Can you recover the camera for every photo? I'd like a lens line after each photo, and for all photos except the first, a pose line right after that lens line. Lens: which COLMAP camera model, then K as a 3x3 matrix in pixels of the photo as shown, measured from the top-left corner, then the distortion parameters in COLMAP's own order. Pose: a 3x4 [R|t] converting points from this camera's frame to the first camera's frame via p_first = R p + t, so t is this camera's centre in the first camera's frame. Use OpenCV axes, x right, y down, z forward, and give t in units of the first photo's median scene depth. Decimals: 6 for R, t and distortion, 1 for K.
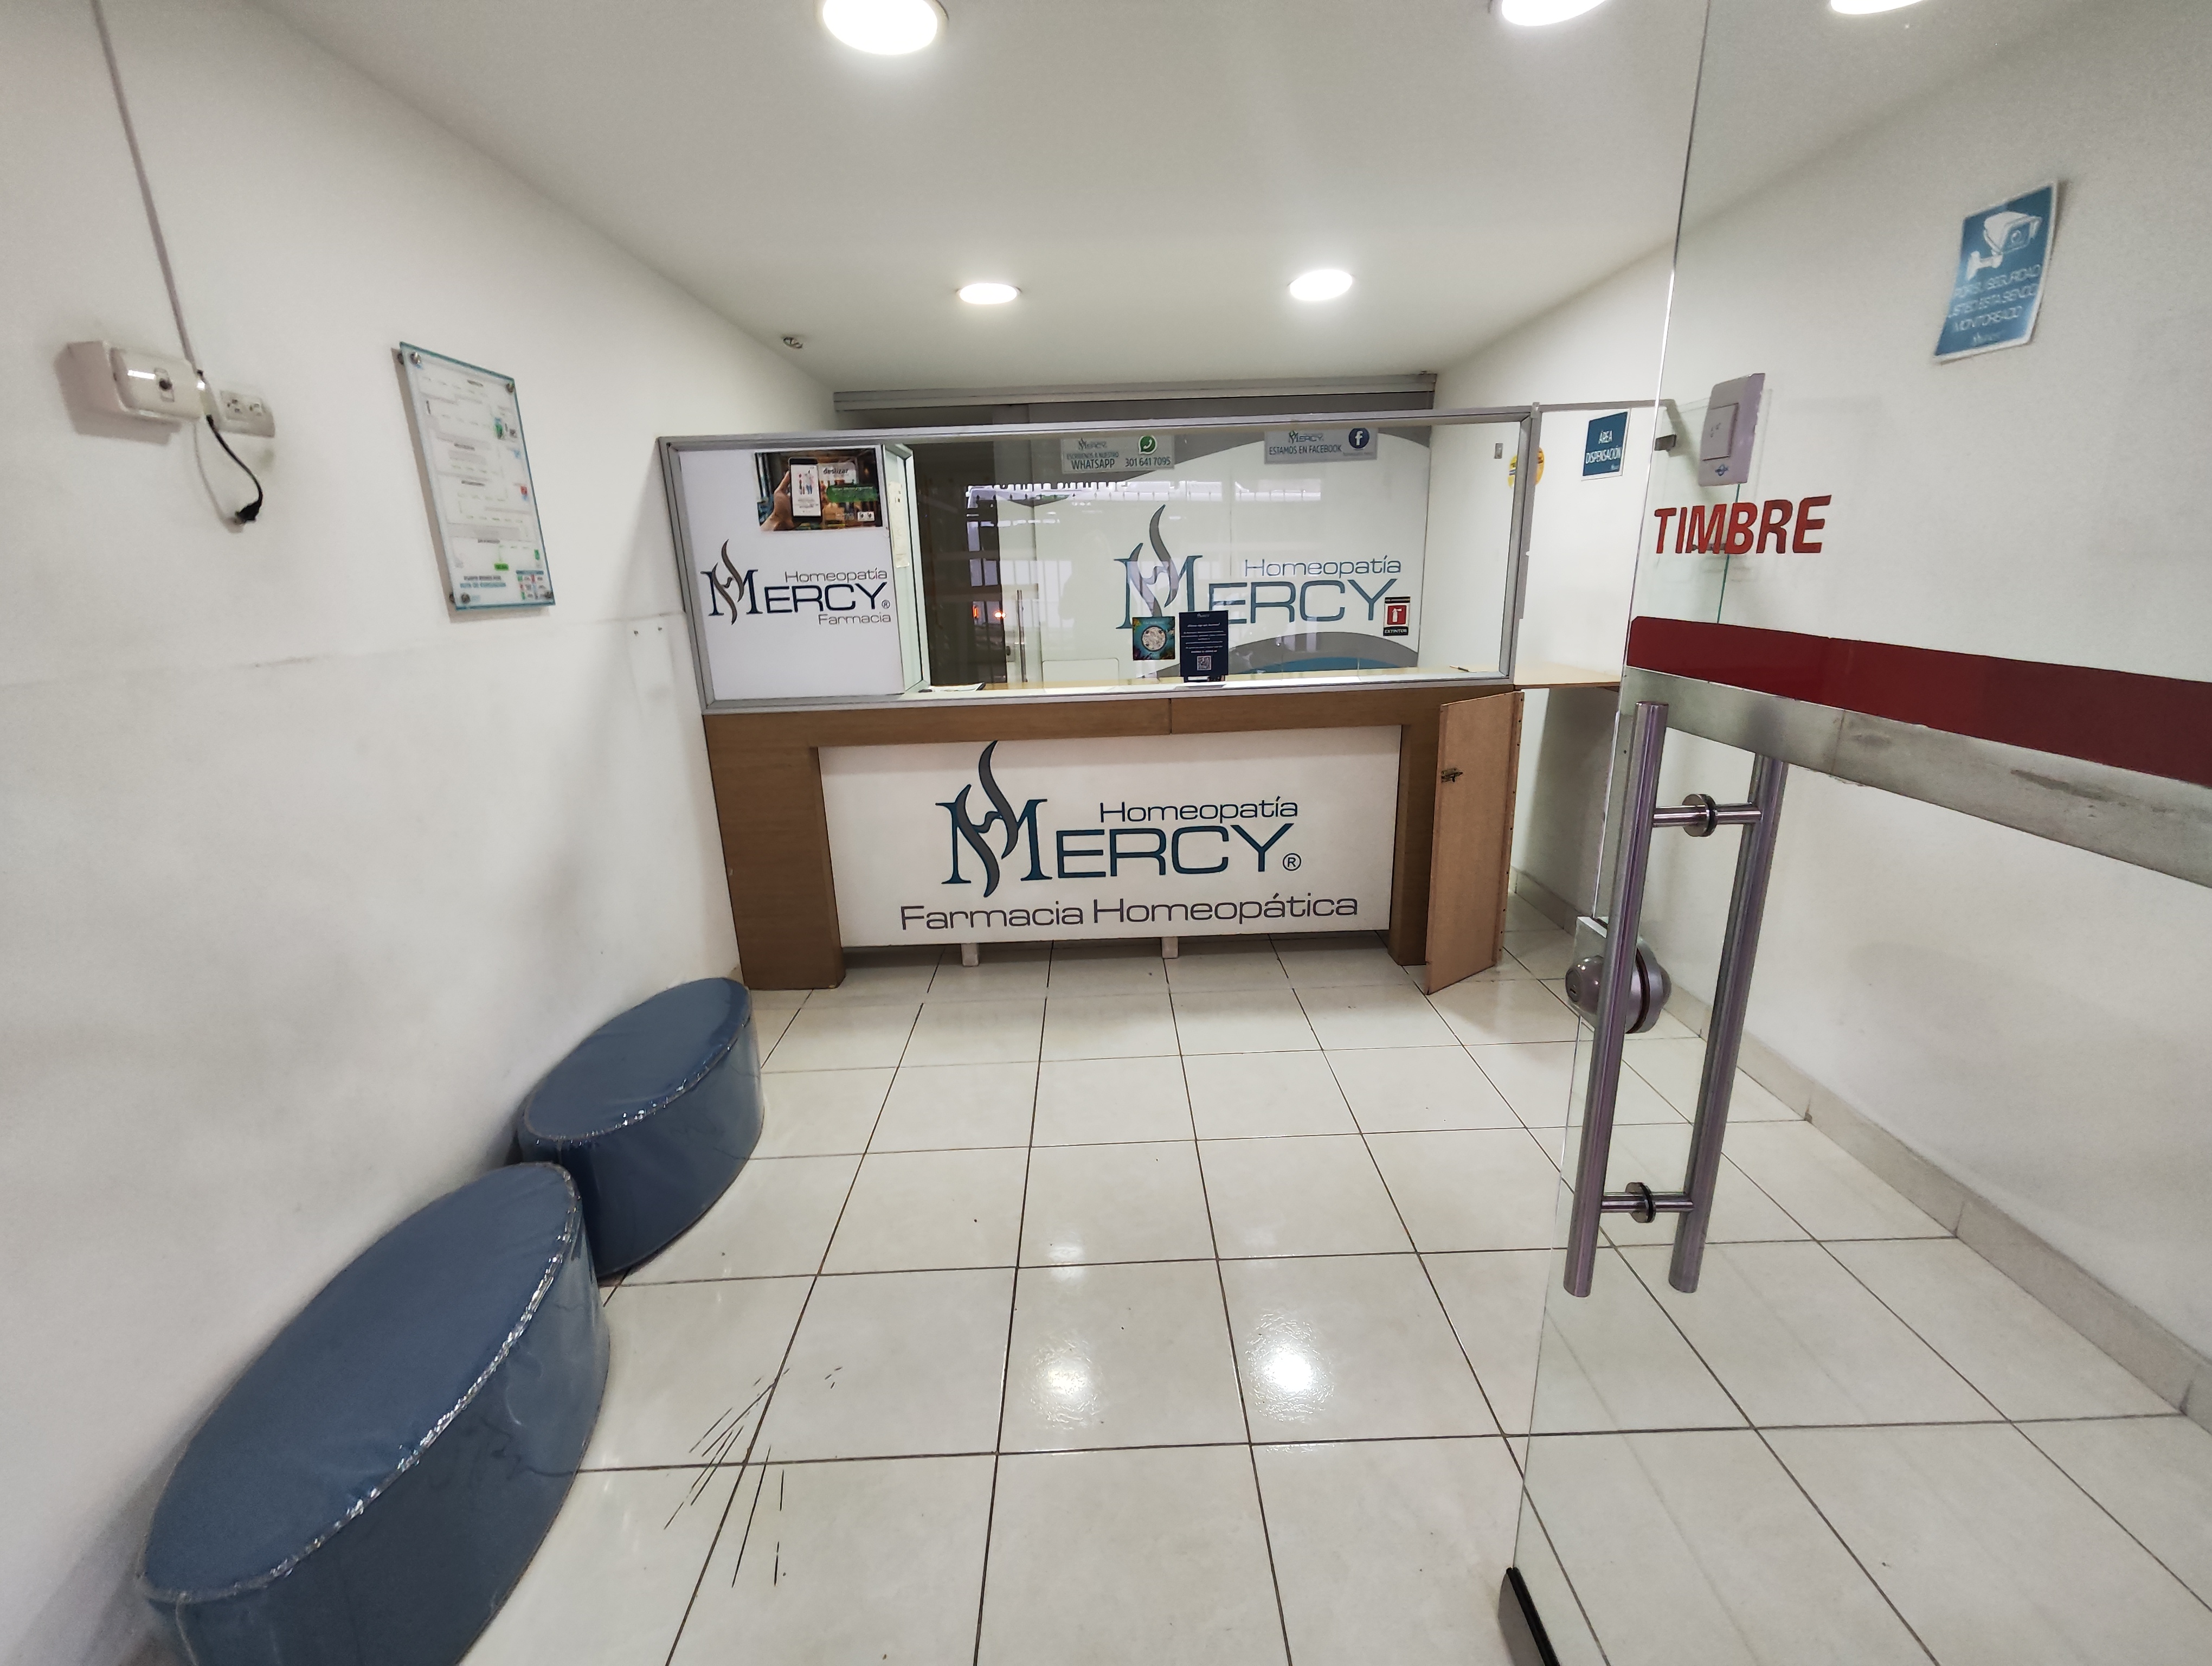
lens RADIAL K [[923.6, 0, 1099.7], [0, 923.6, 839.3], [0, 0, 1]] dist [-0.003708, 0.004921]
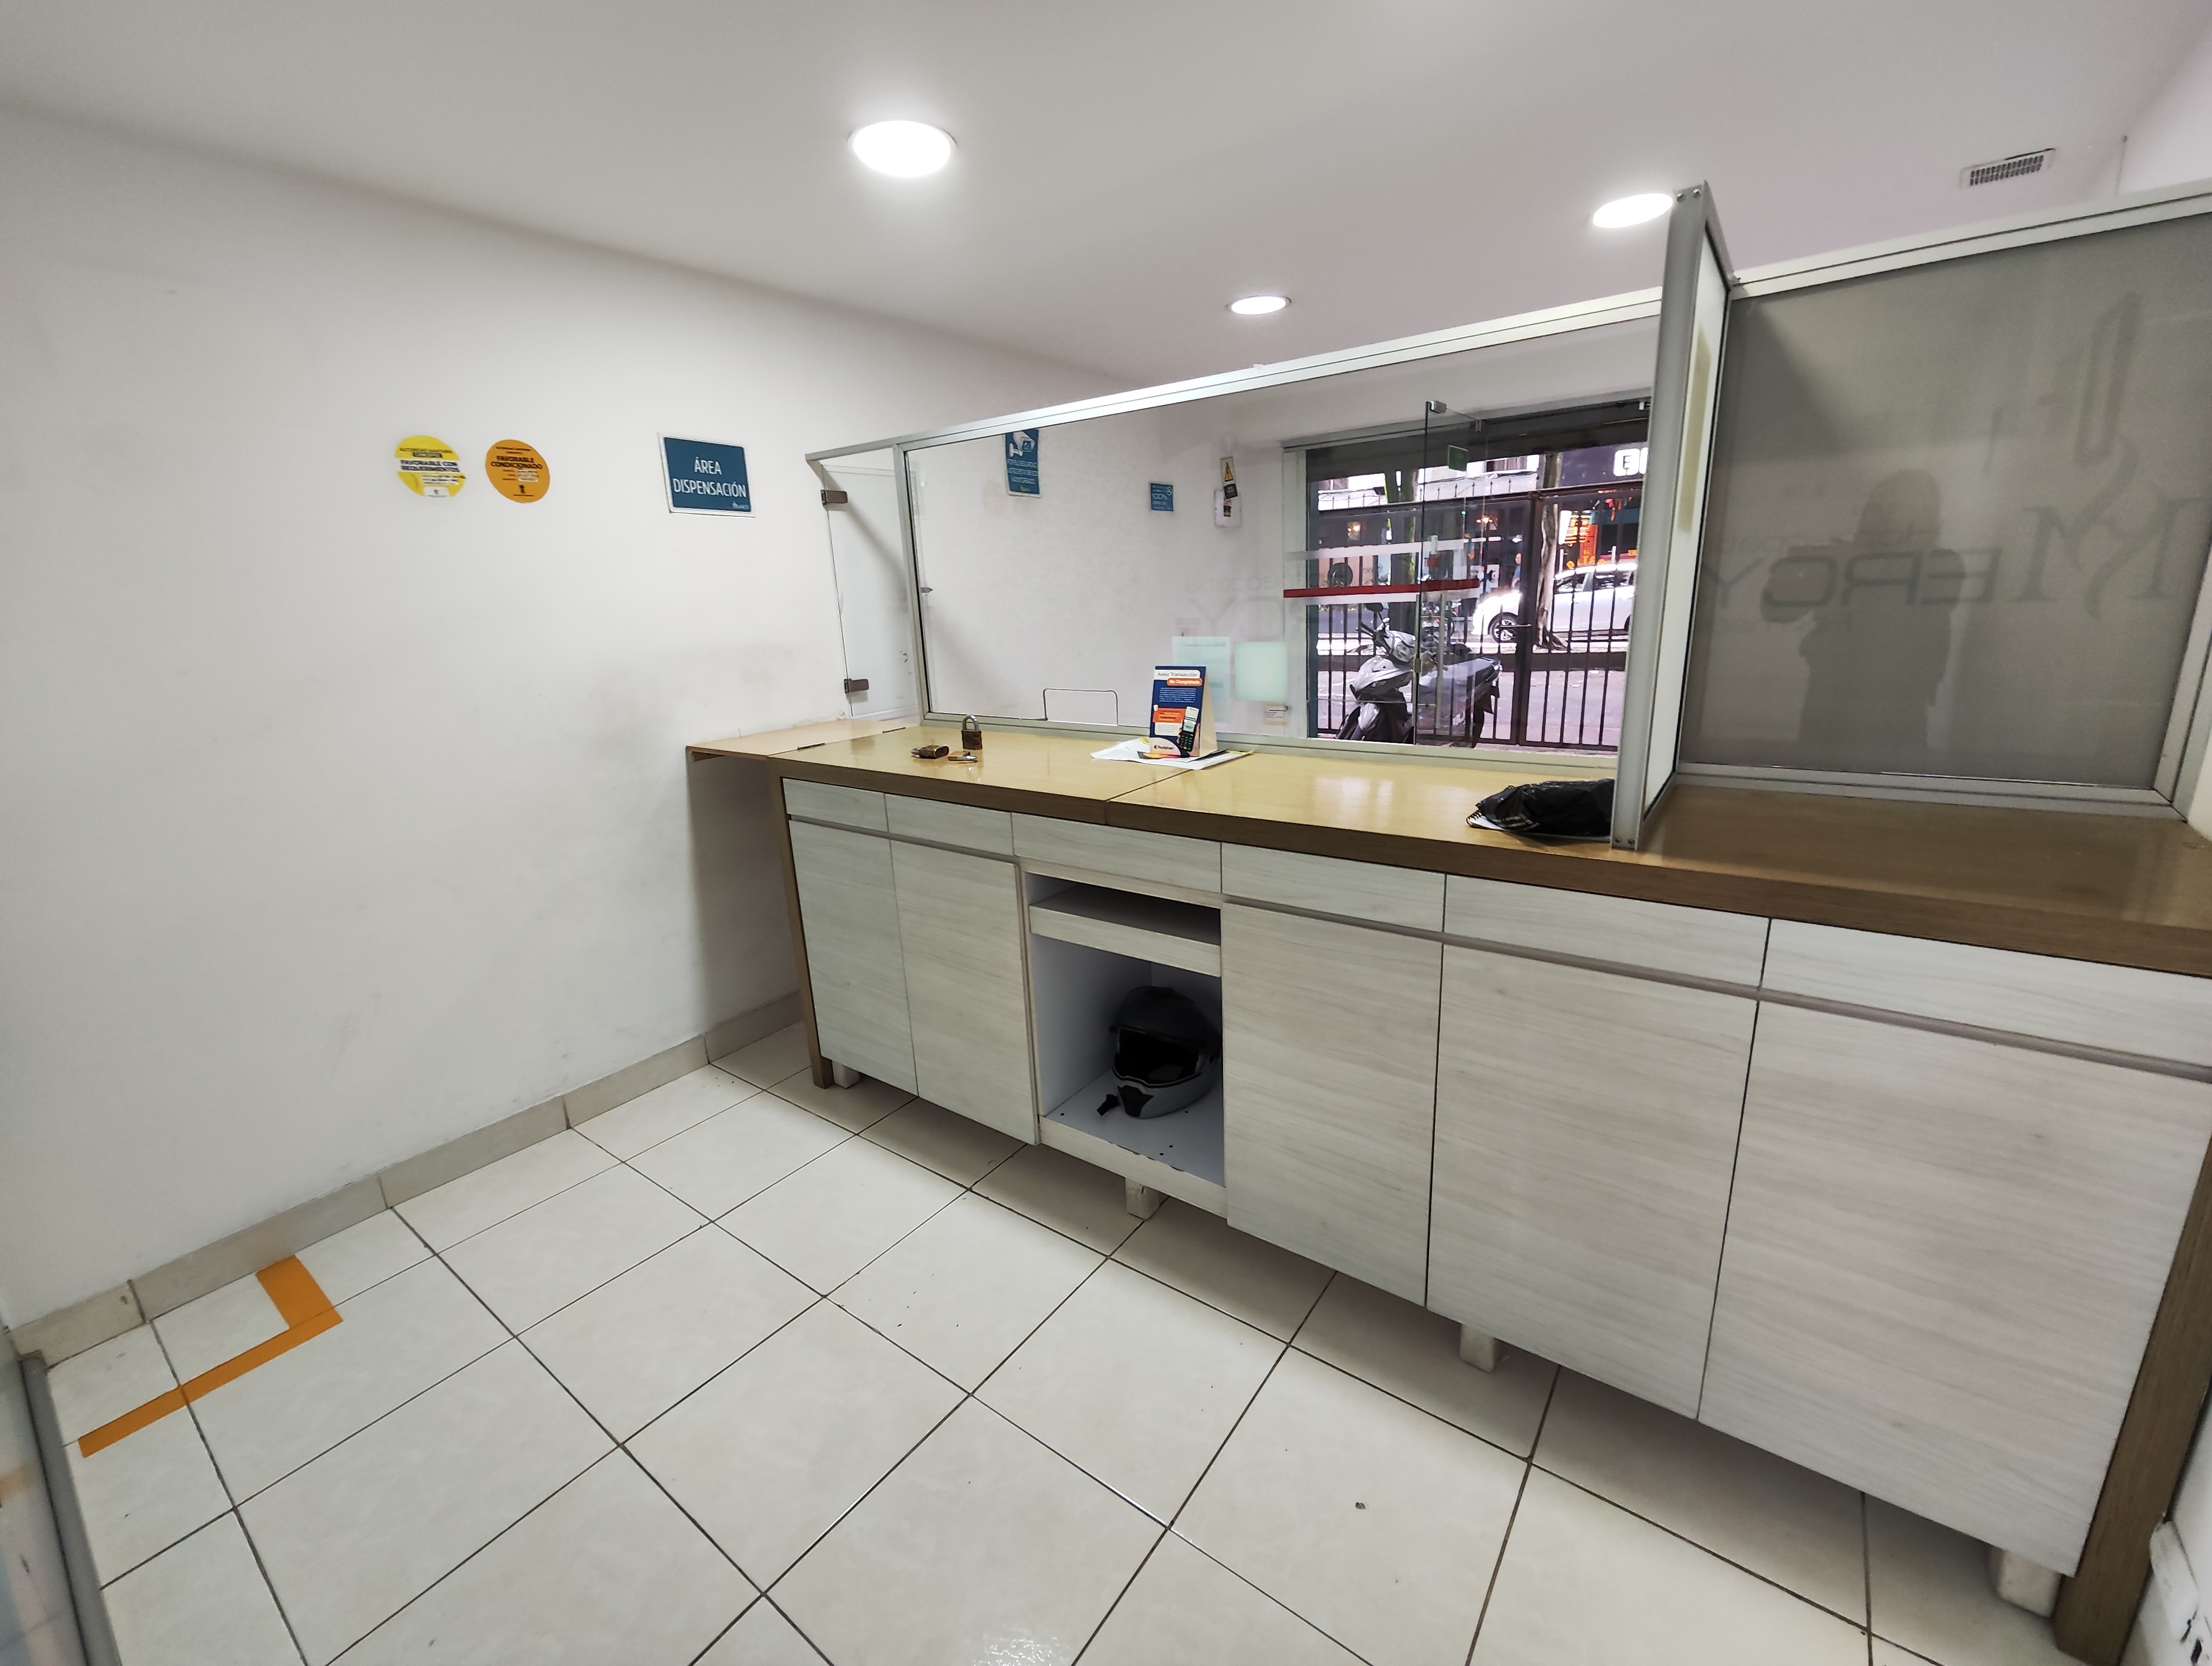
lens RADIAL K [[923.6, 0, 1105.6], [0, 923.6, 826.4], [0, 0, 1]] dist [-0.003708, 0.004921]
pose [[-0.797621, -0.092919, 0.595959, -0.278086], [0.233183, 0.863733, 0.446757, -0.455944], [-0.556262, 0.495310, -0.667264, 1.560368]]
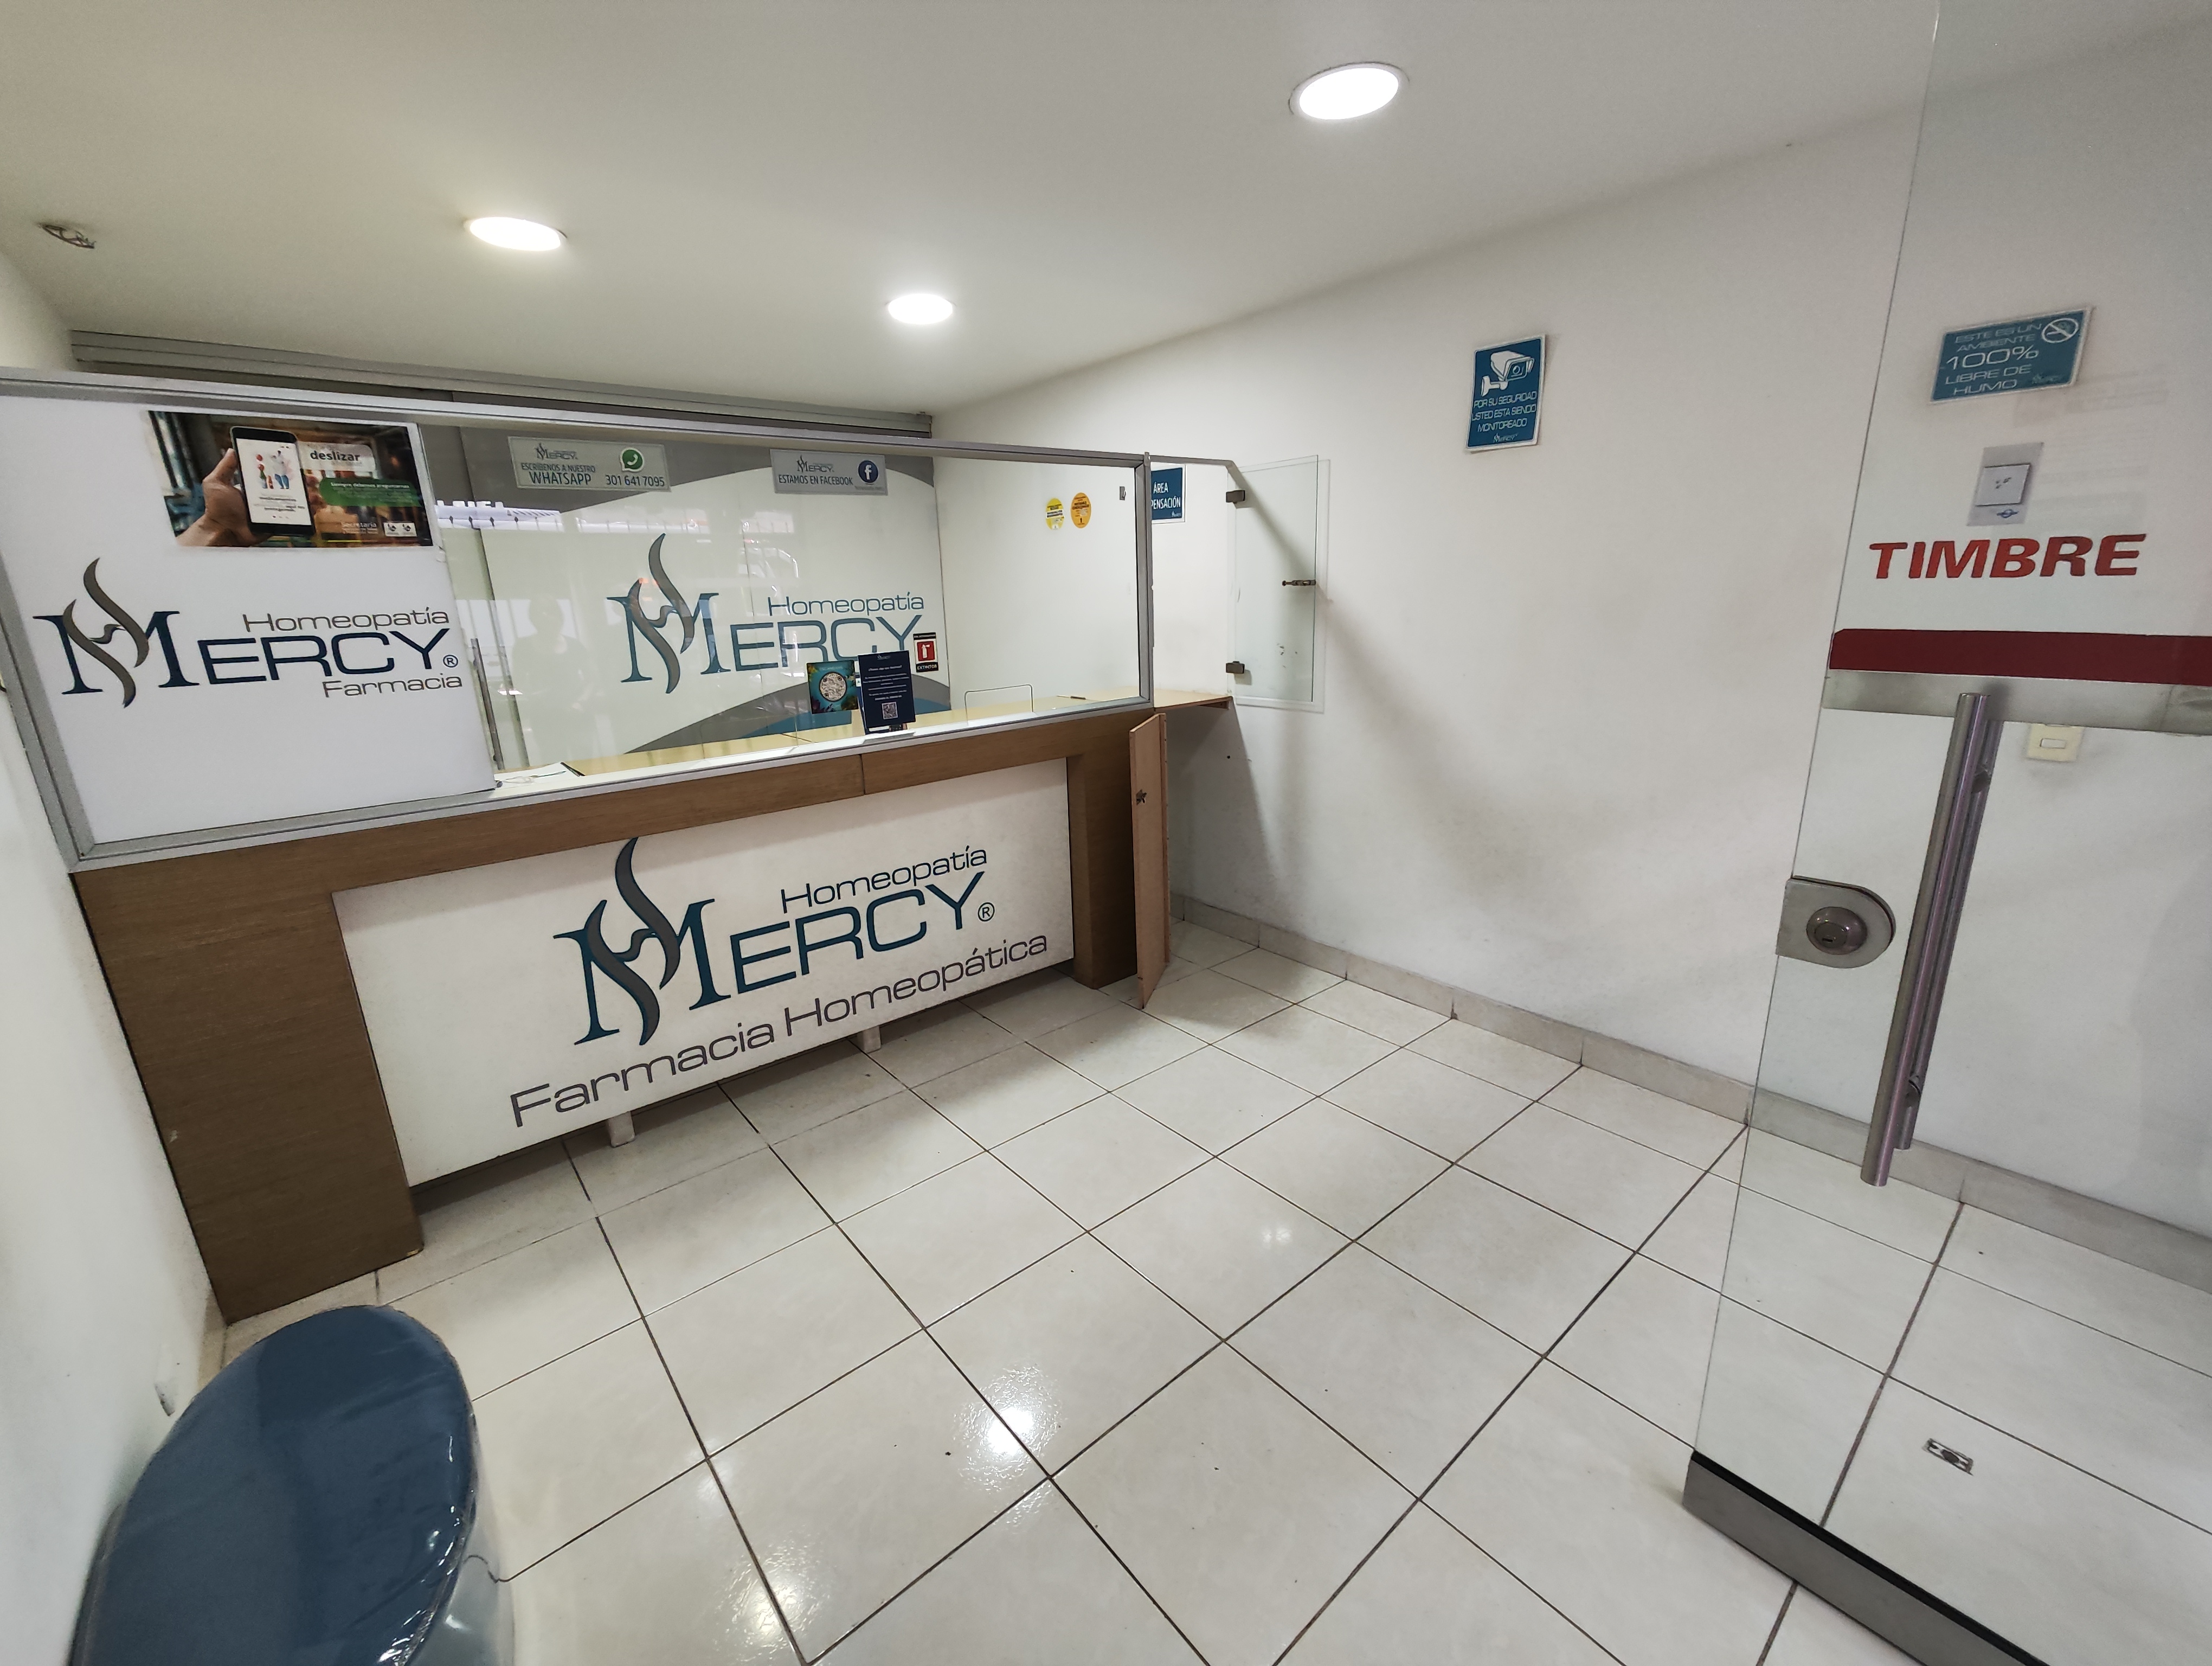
lens RADIAL K [[923.6, 0, 1101.2], [0, 923.6, 840.0], [0, 0, 1]] dist [-0.003708, 0.004921]
pose [[0.772959, -0.163721, 0.612968, -0.287247], [0.187720, 0.981890, 0.025542, -0.052943], [-0.606049, 0.095324, 0.789695, 0.188939]]
